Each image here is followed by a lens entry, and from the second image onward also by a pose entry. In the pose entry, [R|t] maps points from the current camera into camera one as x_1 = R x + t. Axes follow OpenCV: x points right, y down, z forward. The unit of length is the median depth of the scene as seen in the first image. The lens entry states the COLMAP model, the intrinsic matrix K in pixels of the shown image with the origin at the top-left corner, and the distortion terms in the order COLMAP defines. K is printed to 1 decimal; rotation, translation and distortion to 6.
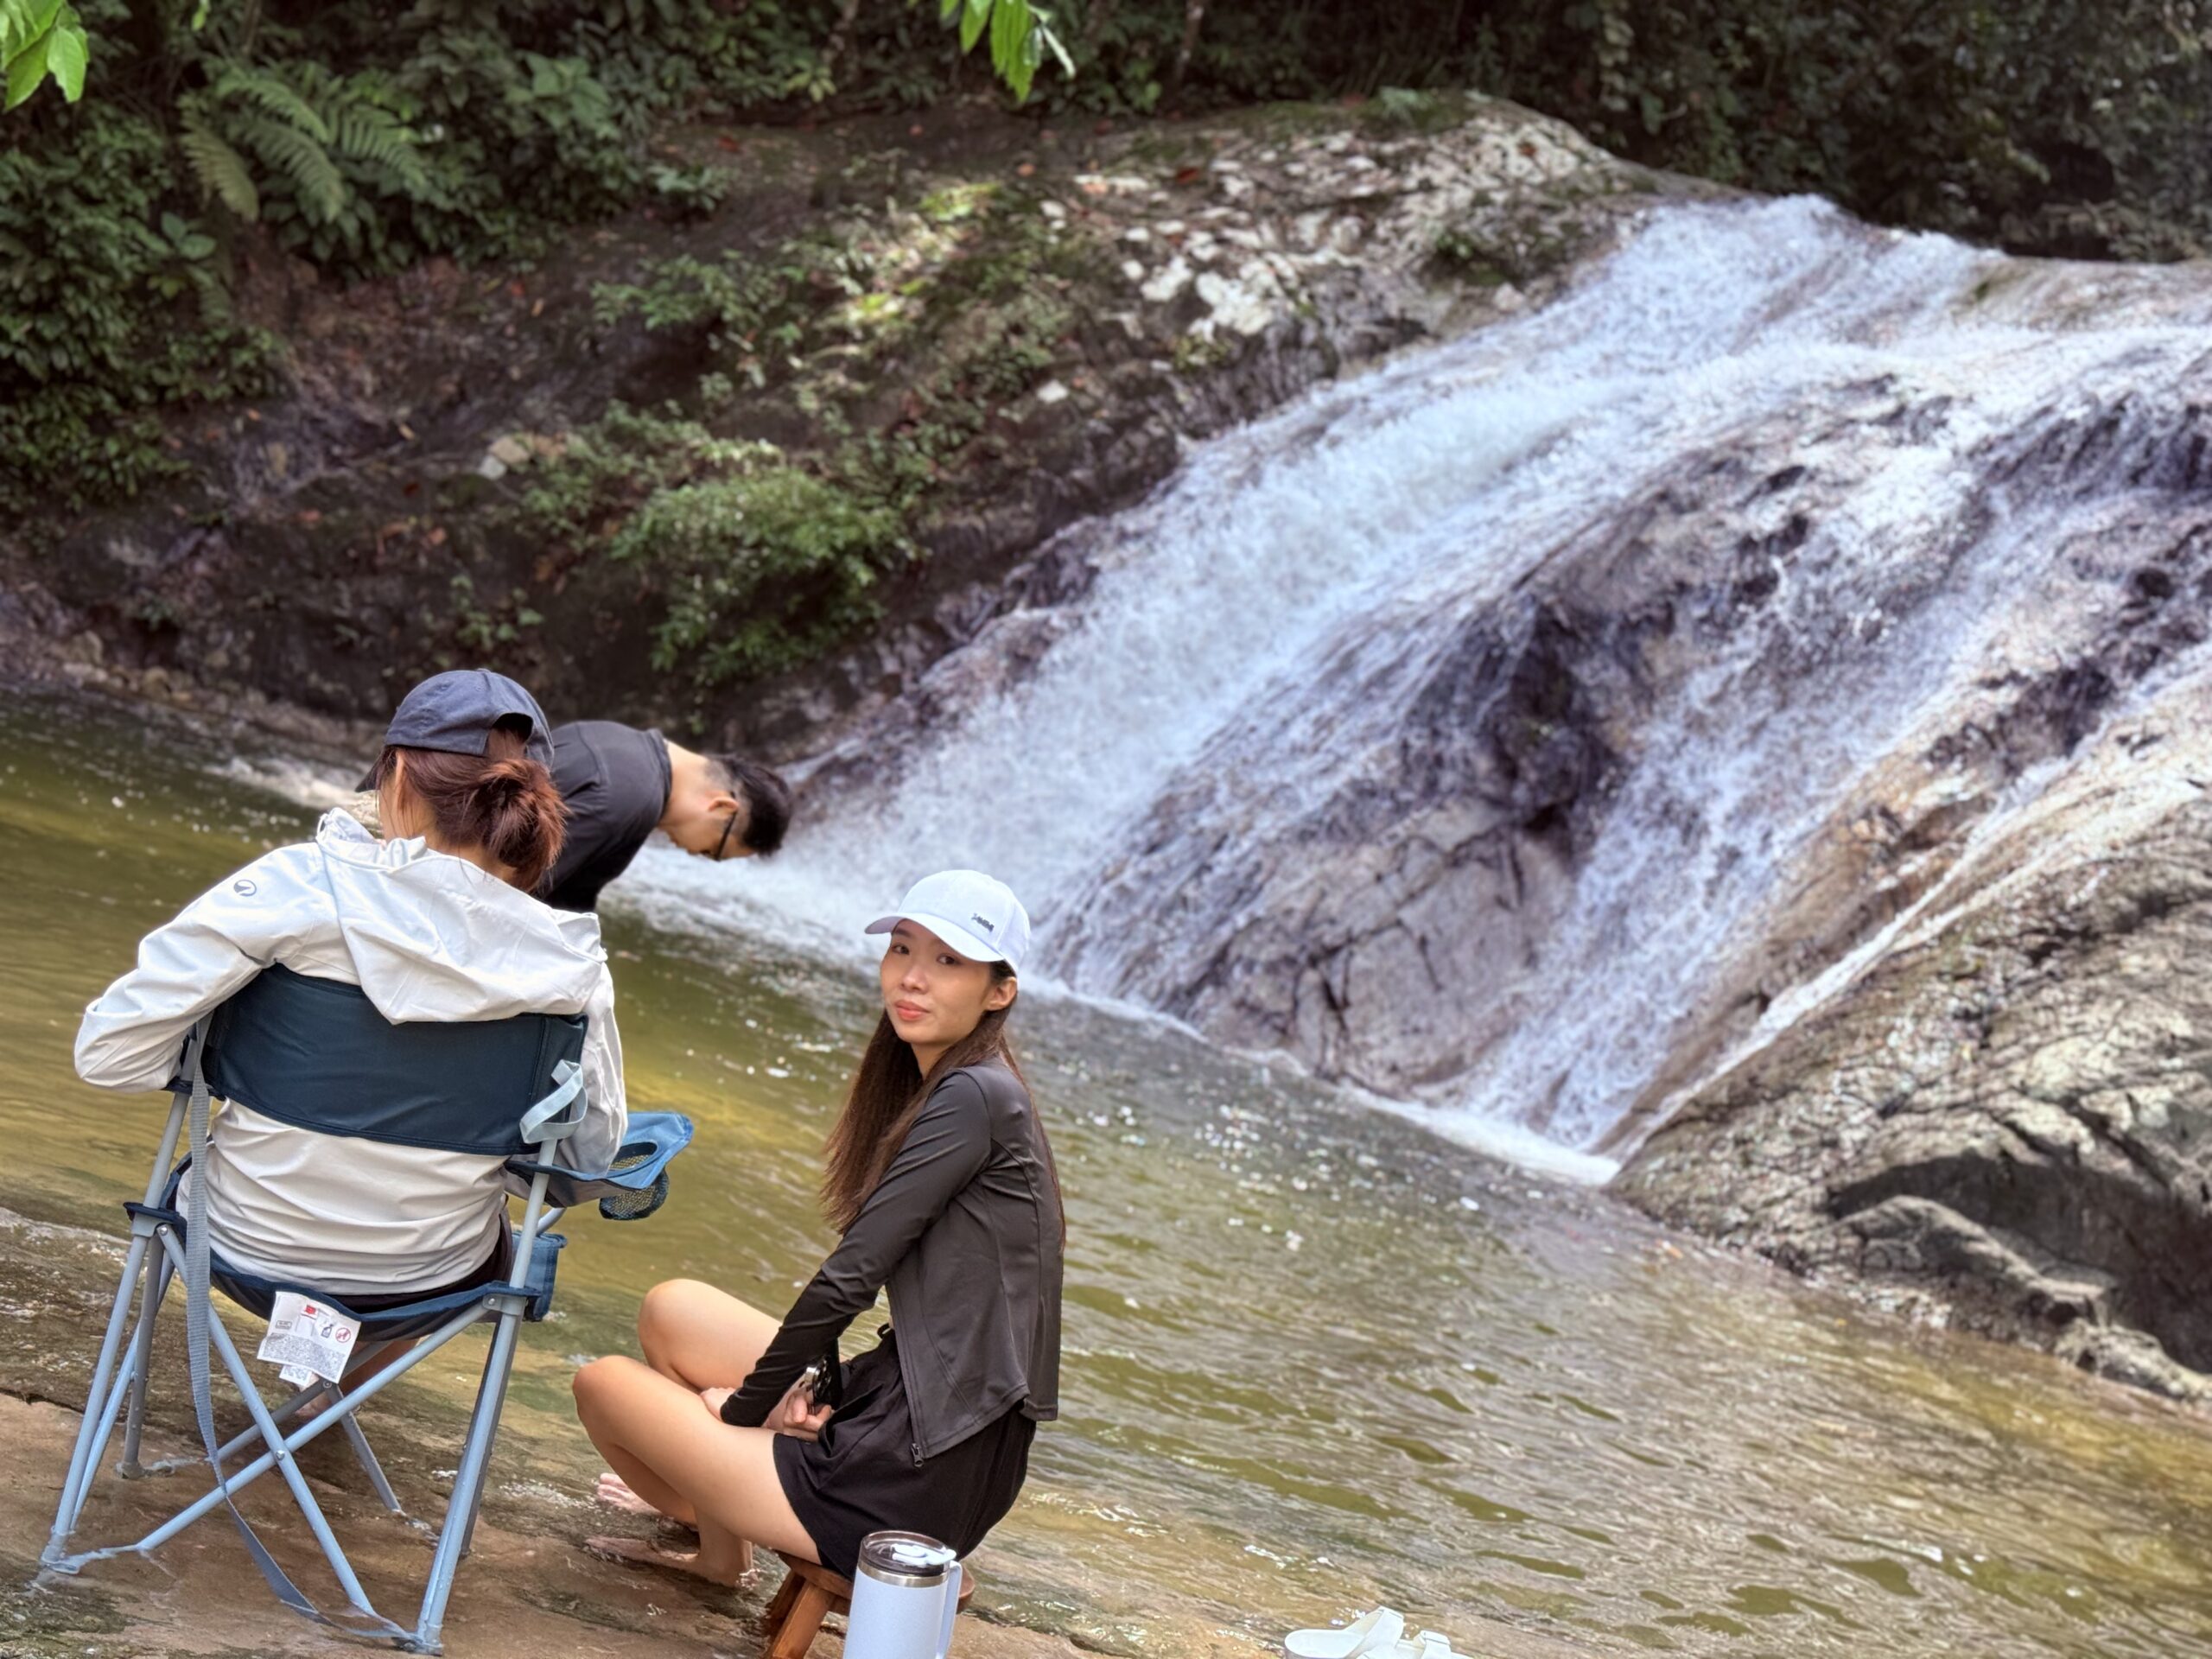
lens RADIAL K [[3055.0, 0, 1106.0], [0, 3055.0, 829.5], [0, 0, 1]] dist [0.163287, -0.123625]
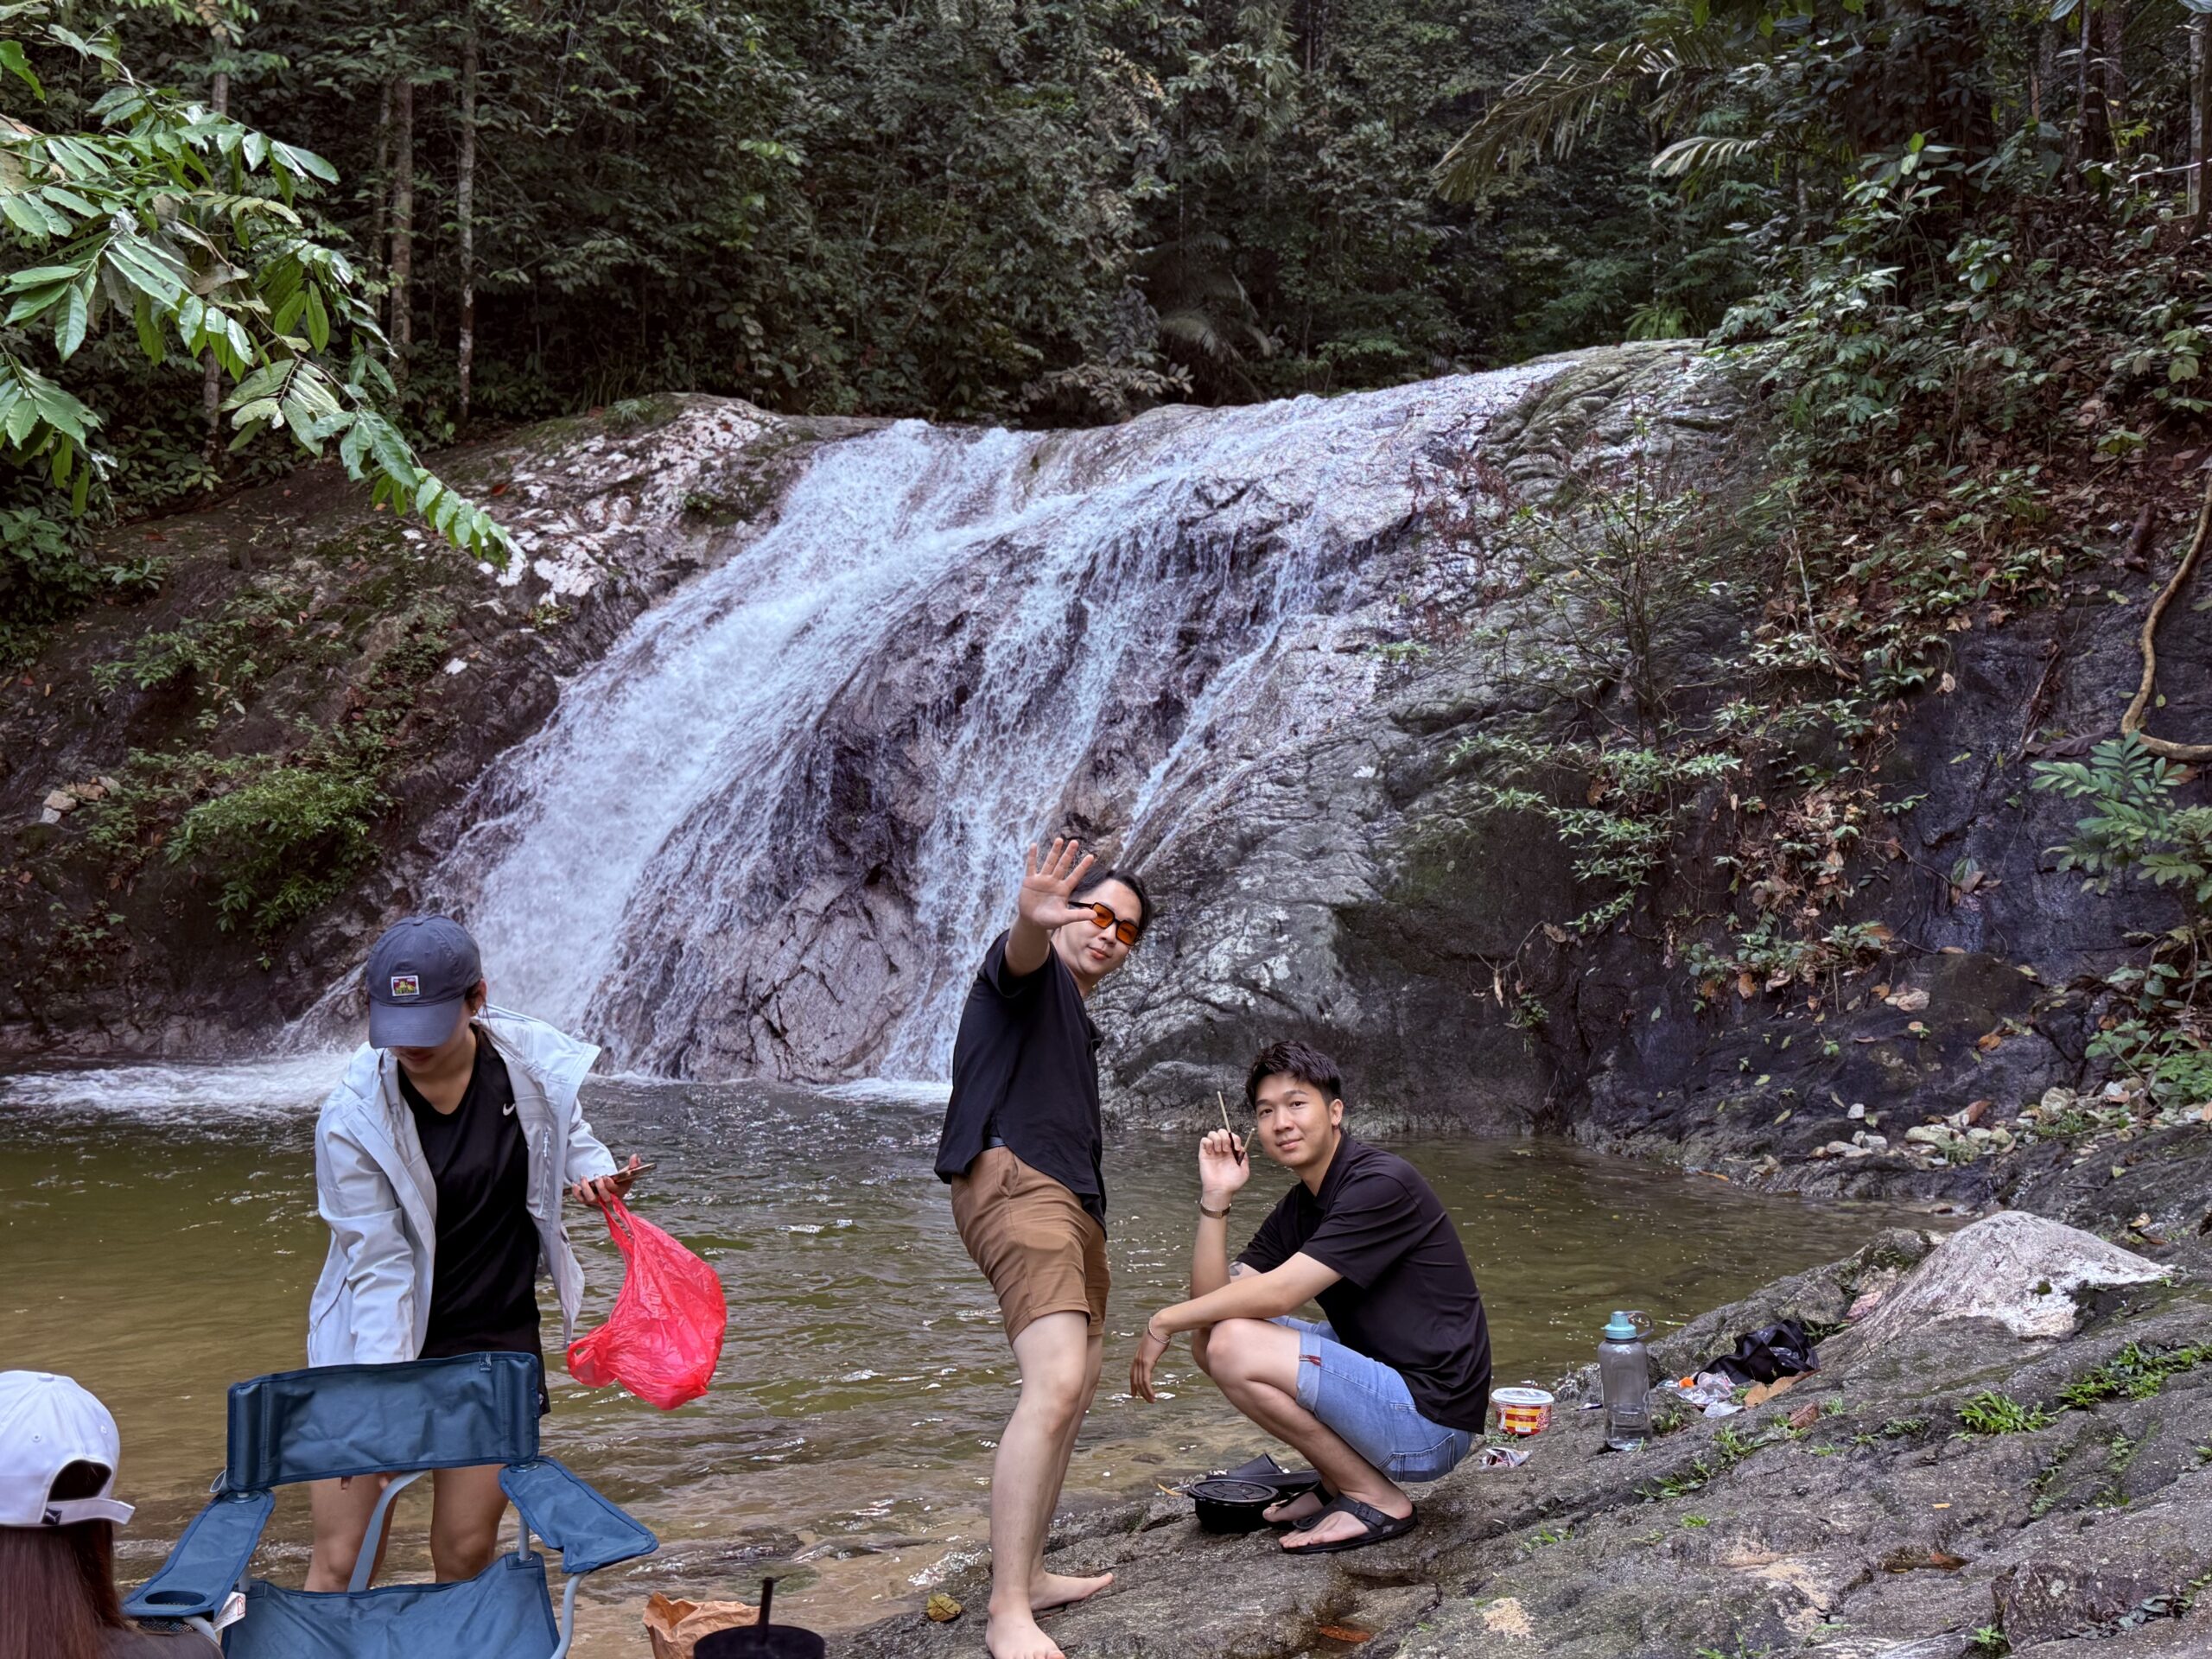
lens RADIAL K [[2141.7, 0, 1093.5], [0, 2141.7, 822.4], [0, 0, 1]] dist [0.189591, -0.417526]
pose [[0.930094, -0.257624, 0.261830, -0.024419], [0.256660, 0.965735, 0.038494, -0.033982], [-0.262776, 0.031399, 0.964346, -0.057284]]
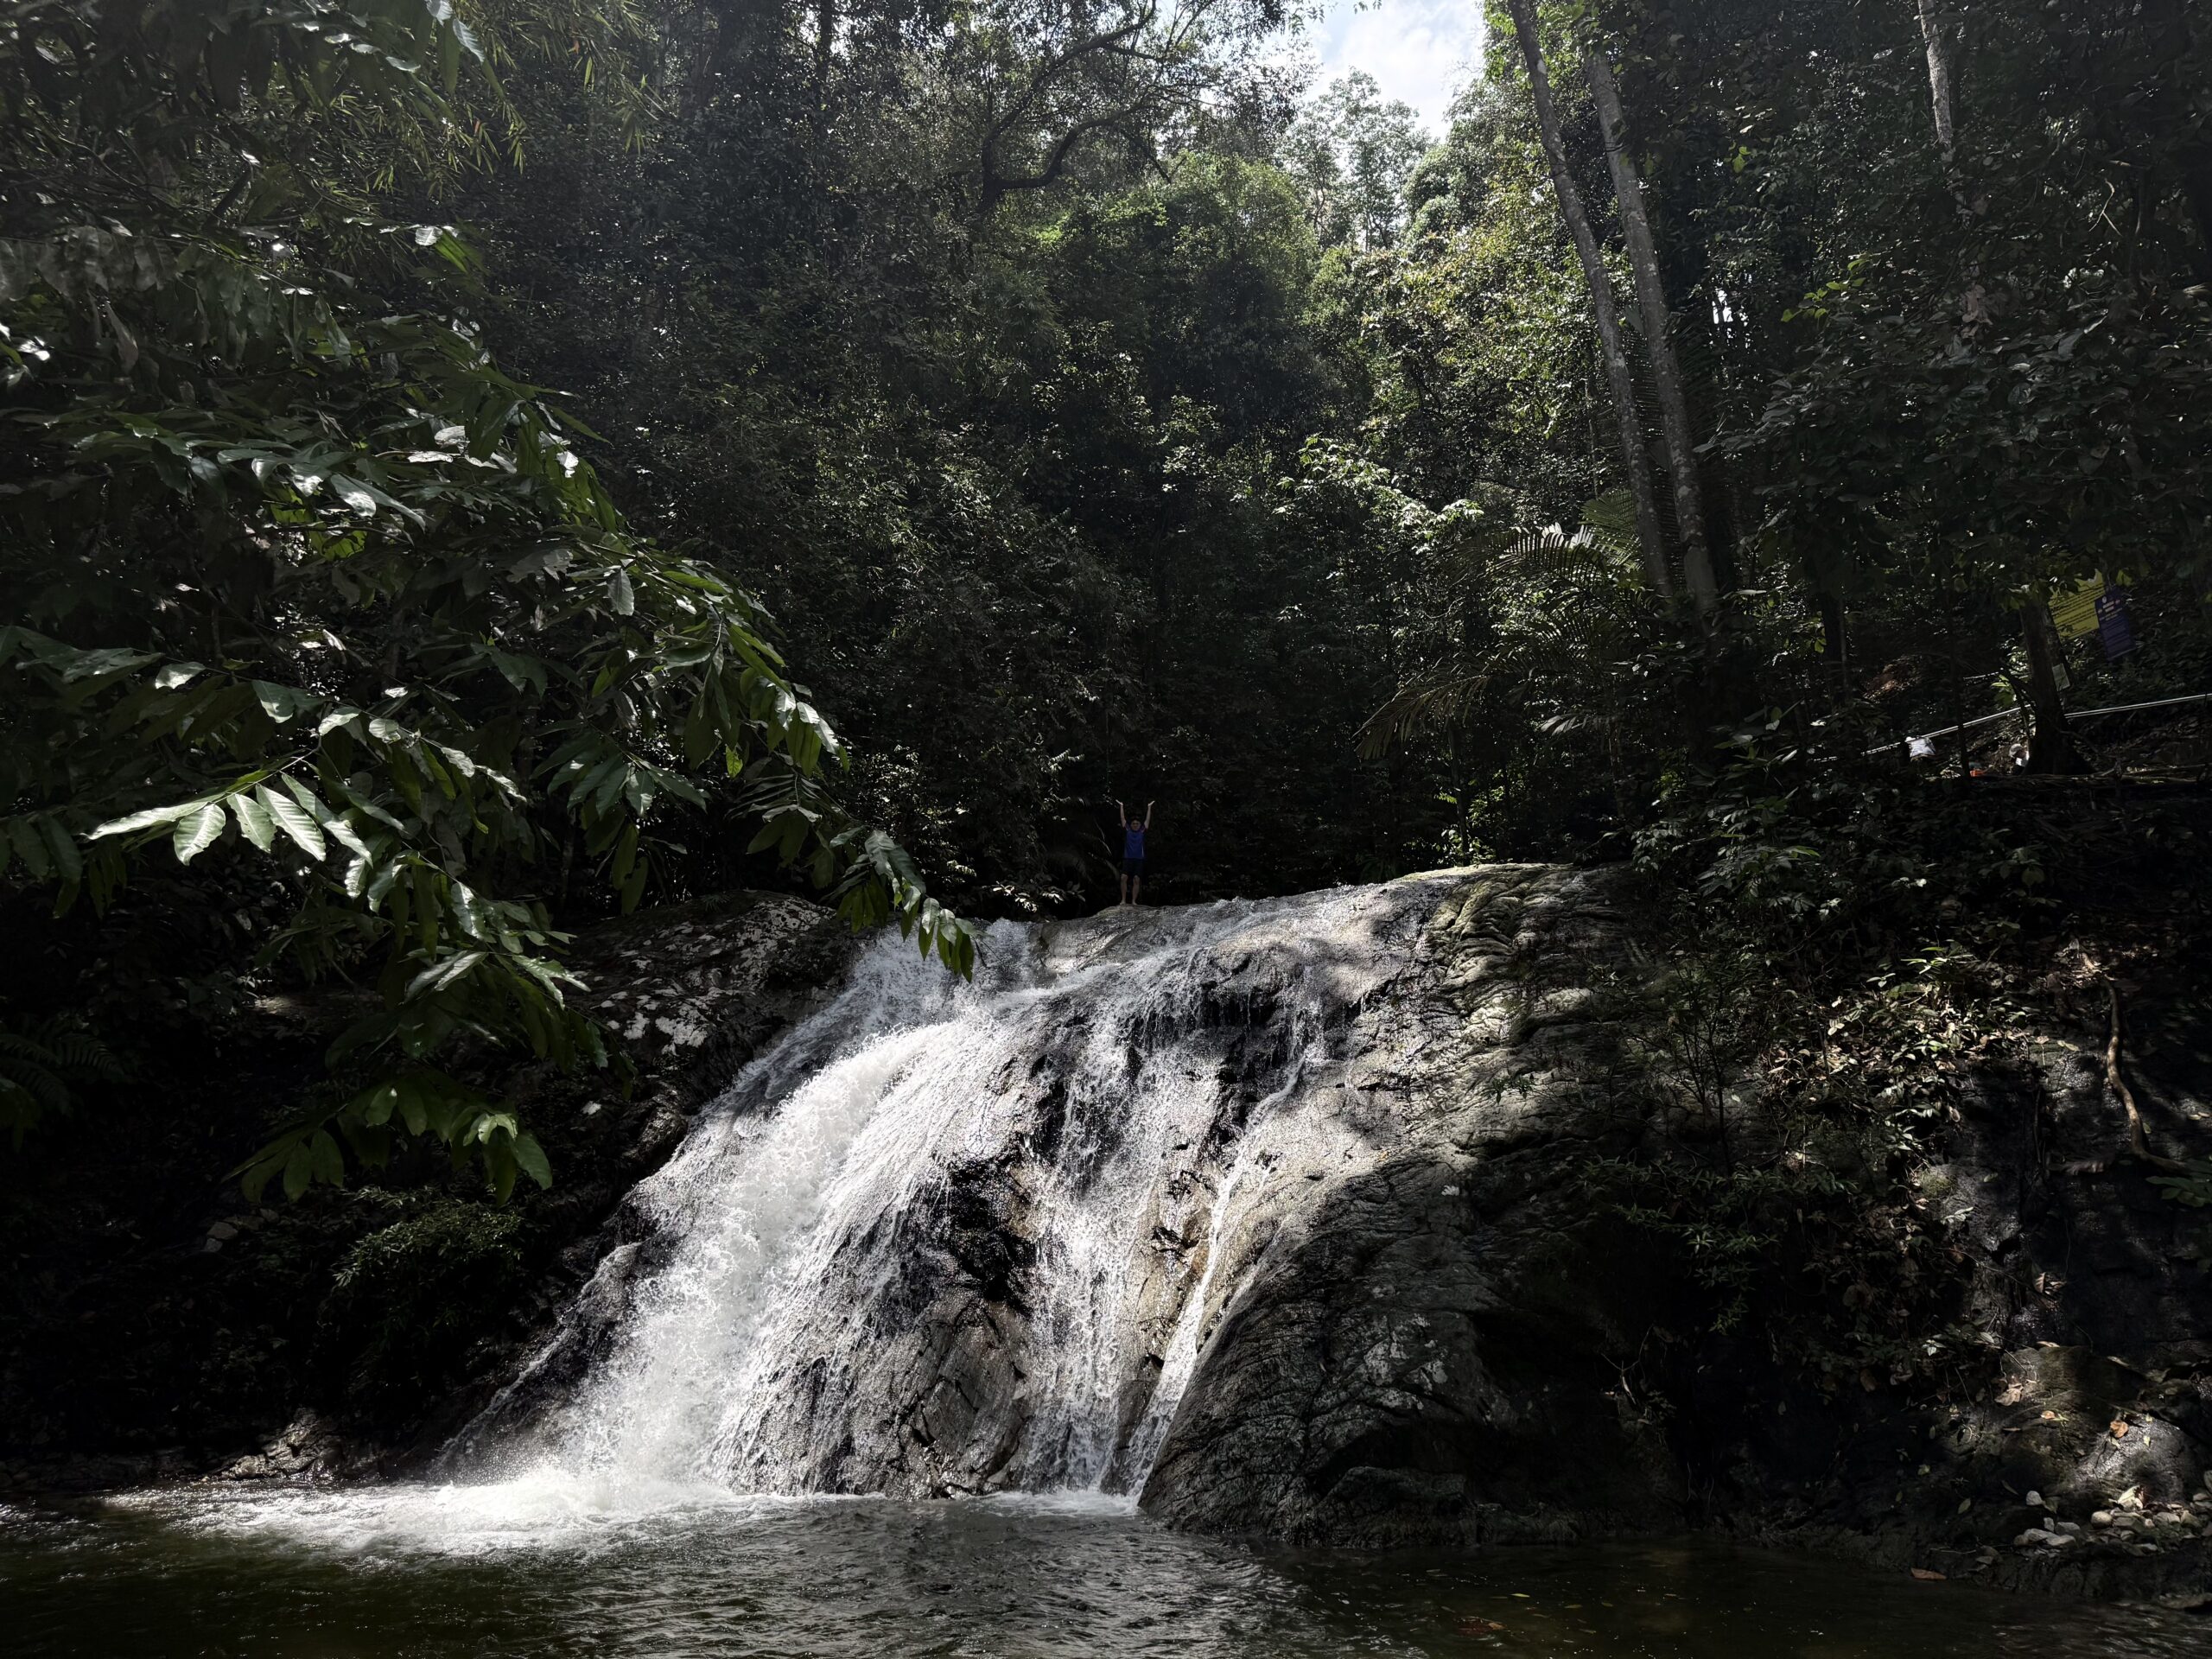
lens RADIAL K [[1510.3, 0, 1106.2], [0, 1510.3, 859.4], [0, 0, 1]] dist [0.108680, -0.173172]
pose [[0.878964, -0.171349, 0.445042, -0.117549], [0.262190, 0.953153, -0.150849, -0.070739], [-0.398345, 0.249276, 0.882713, 0.109800]]
